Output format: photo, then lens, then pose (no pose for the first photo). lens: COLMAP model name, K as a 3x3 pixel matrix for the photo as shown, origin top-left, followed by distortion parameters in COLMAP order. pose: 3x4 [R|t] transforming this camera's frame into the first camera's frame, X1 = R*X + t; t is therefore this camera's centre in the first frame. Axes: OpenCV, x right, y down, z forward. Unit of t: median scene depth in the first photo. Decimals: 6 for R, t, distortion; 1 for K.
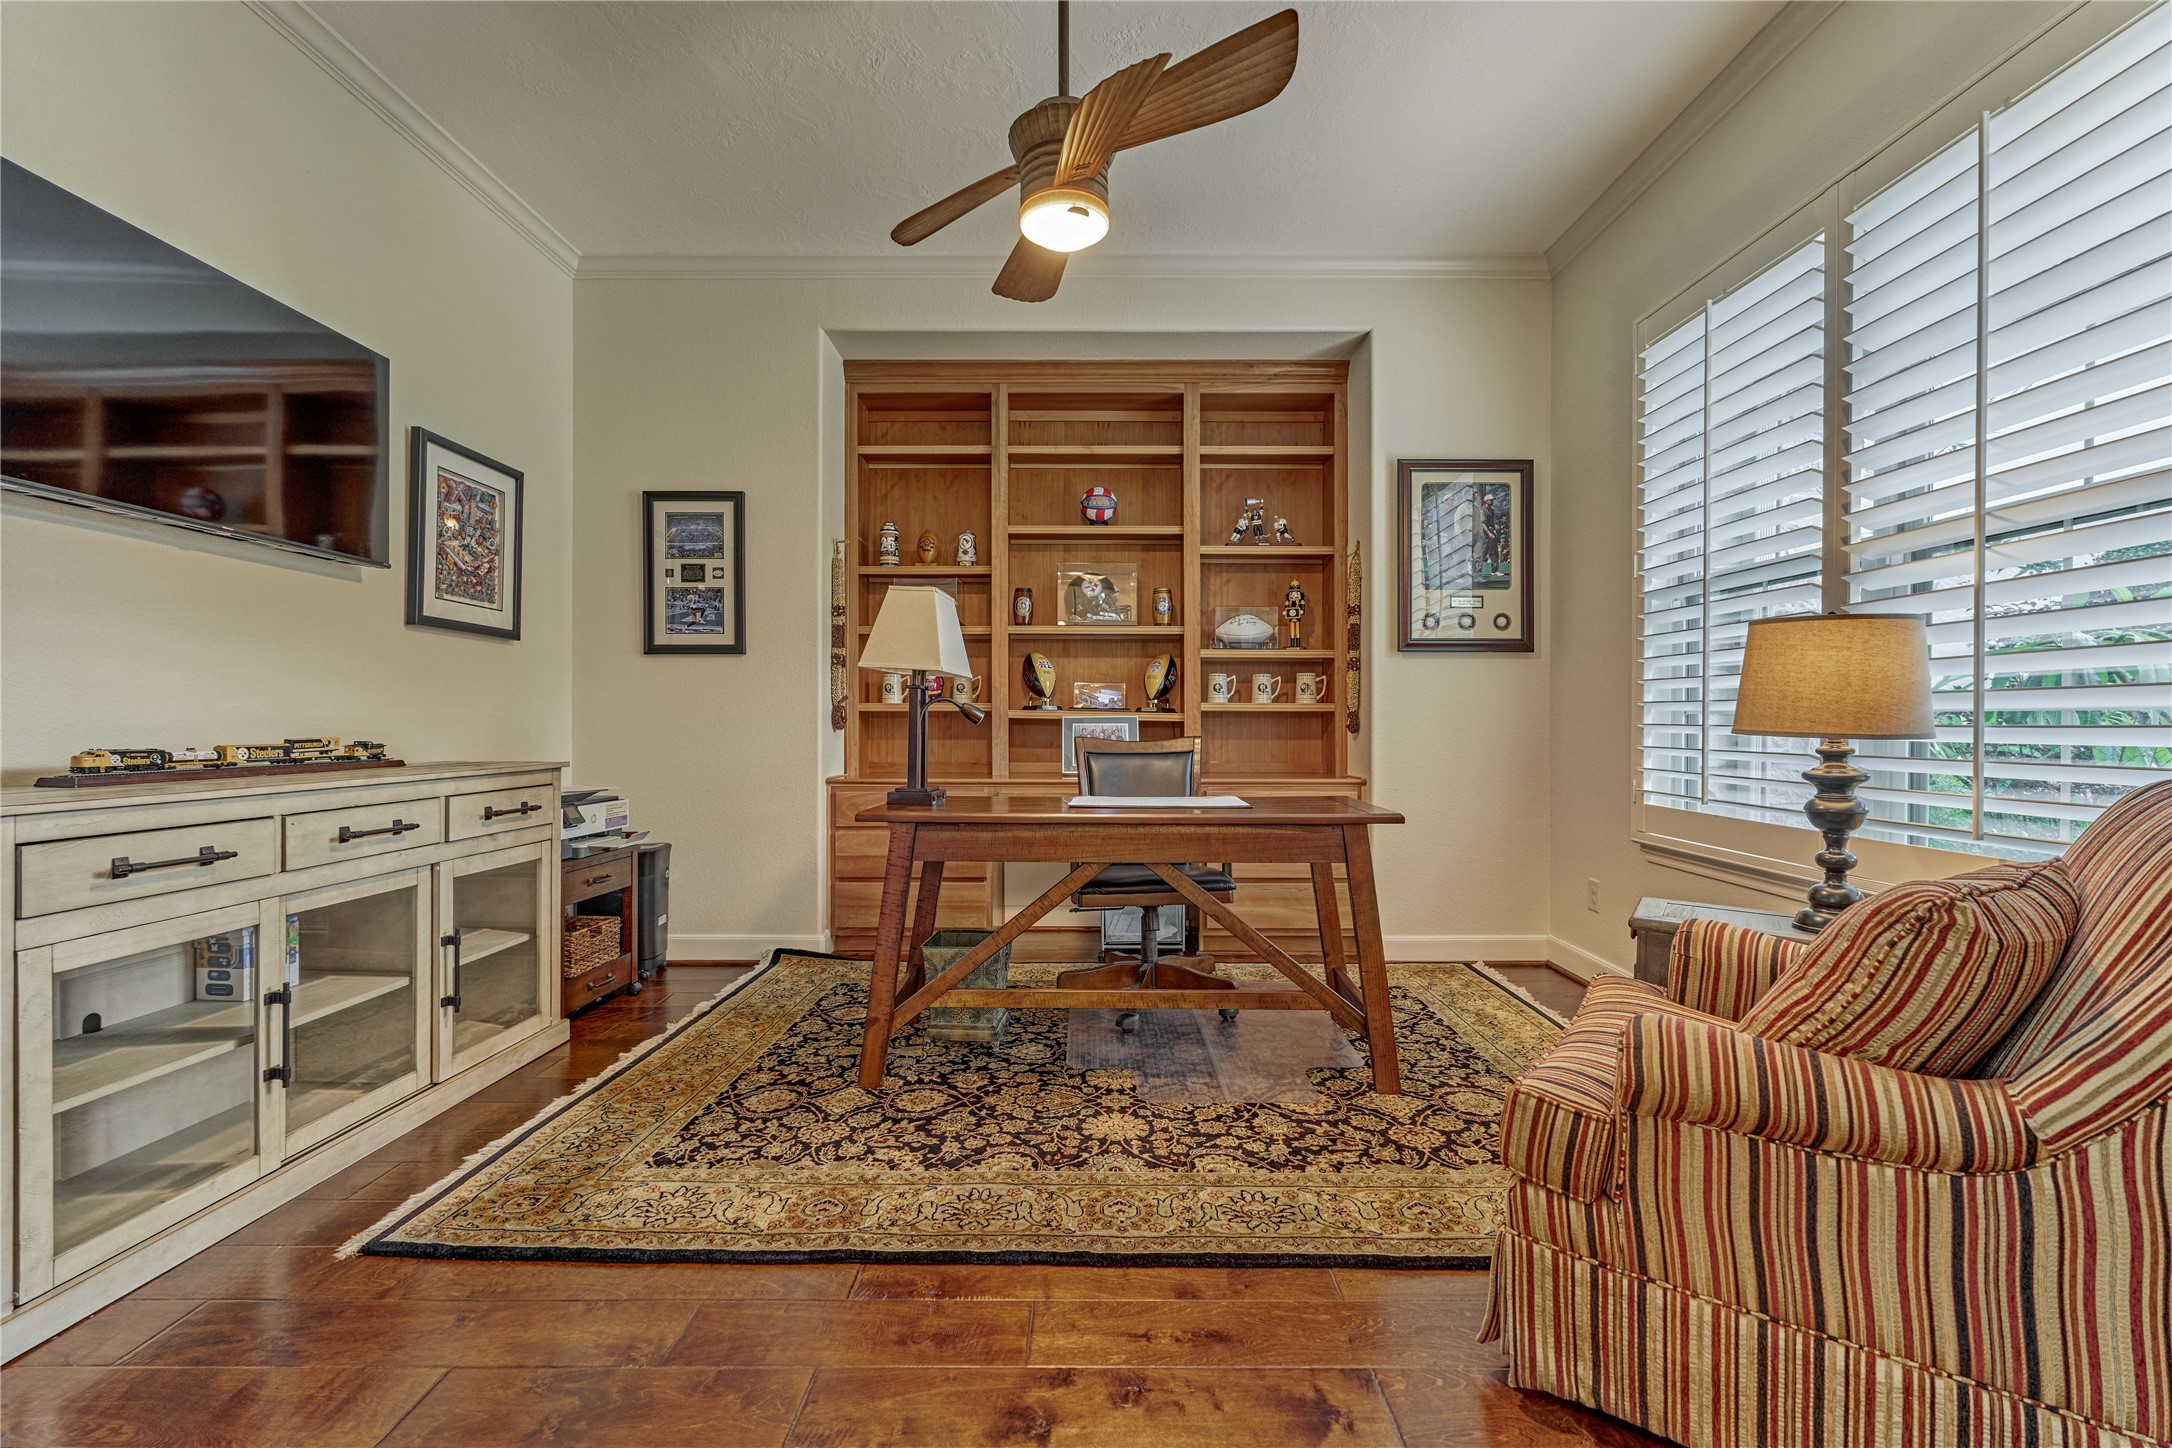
lens RADIAL K [[951.1, 0, 1088.8], [0, 951.1, 722.3], [0, 0, 1]] dist [-0.001456, -0.001113]
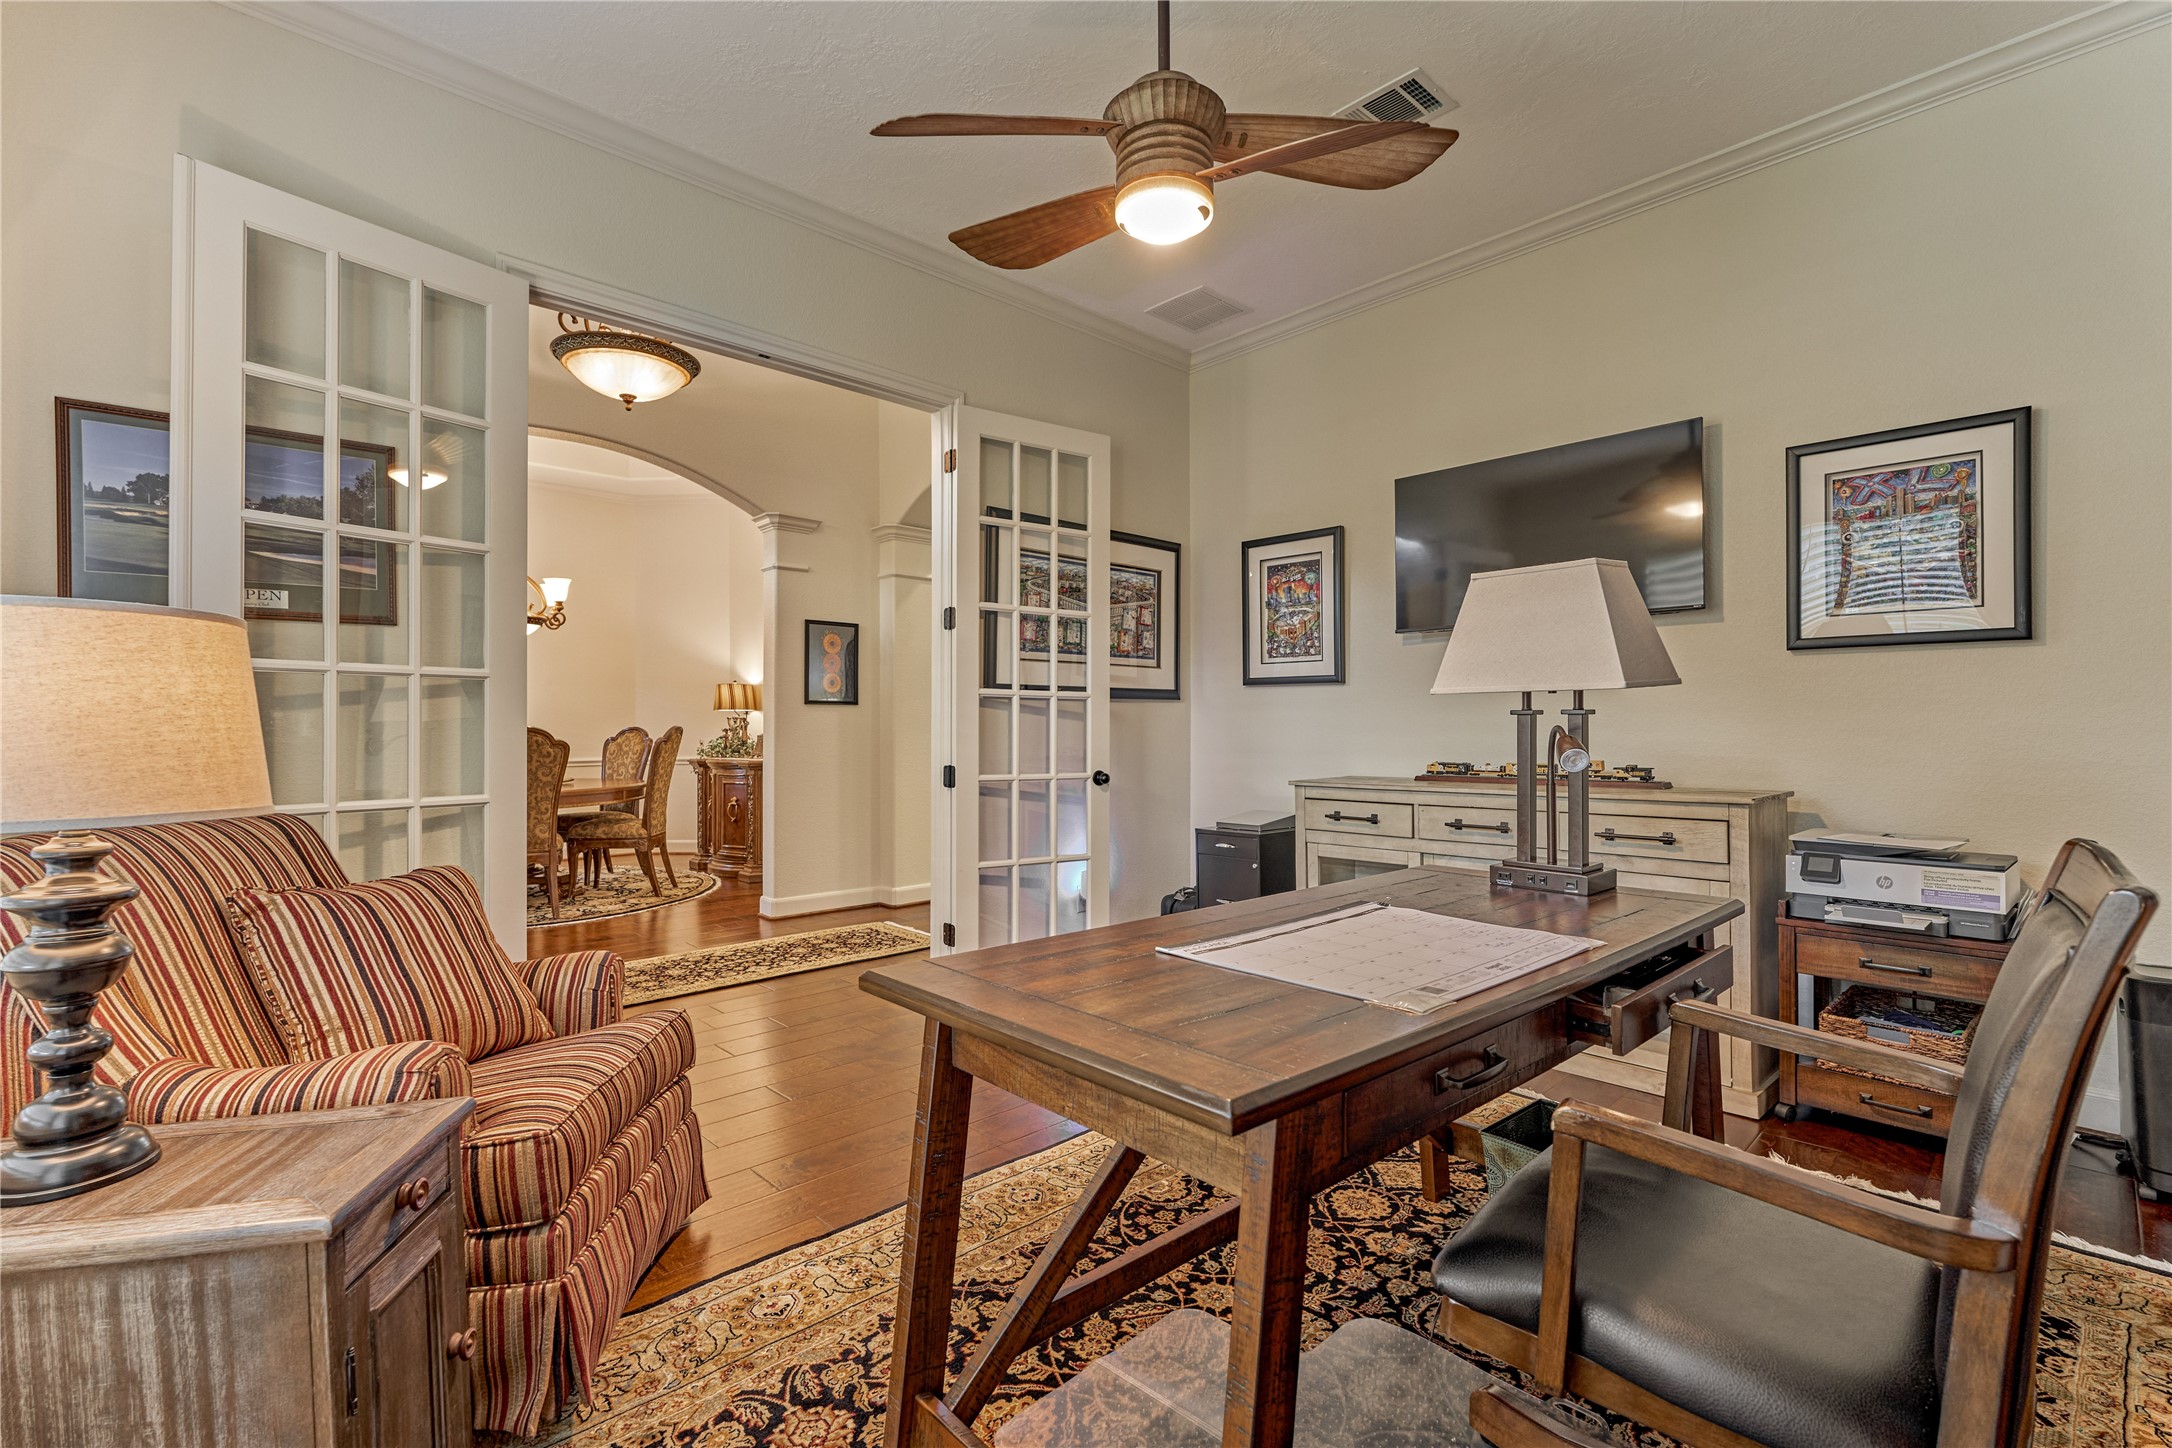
lens RADIAL K [[951.1, 0, 1088.5], [0, 951.1, 722.5], [0, 0, 1]] dist [-0.001456, -0.001113]
pose [[-0.717031, -0.001081, -0.697040, 0.666924], [0.007731, 0.999925, -0.009504, -0.032496], [0.696998, -0.012203, -0.716969, 1.620182]]
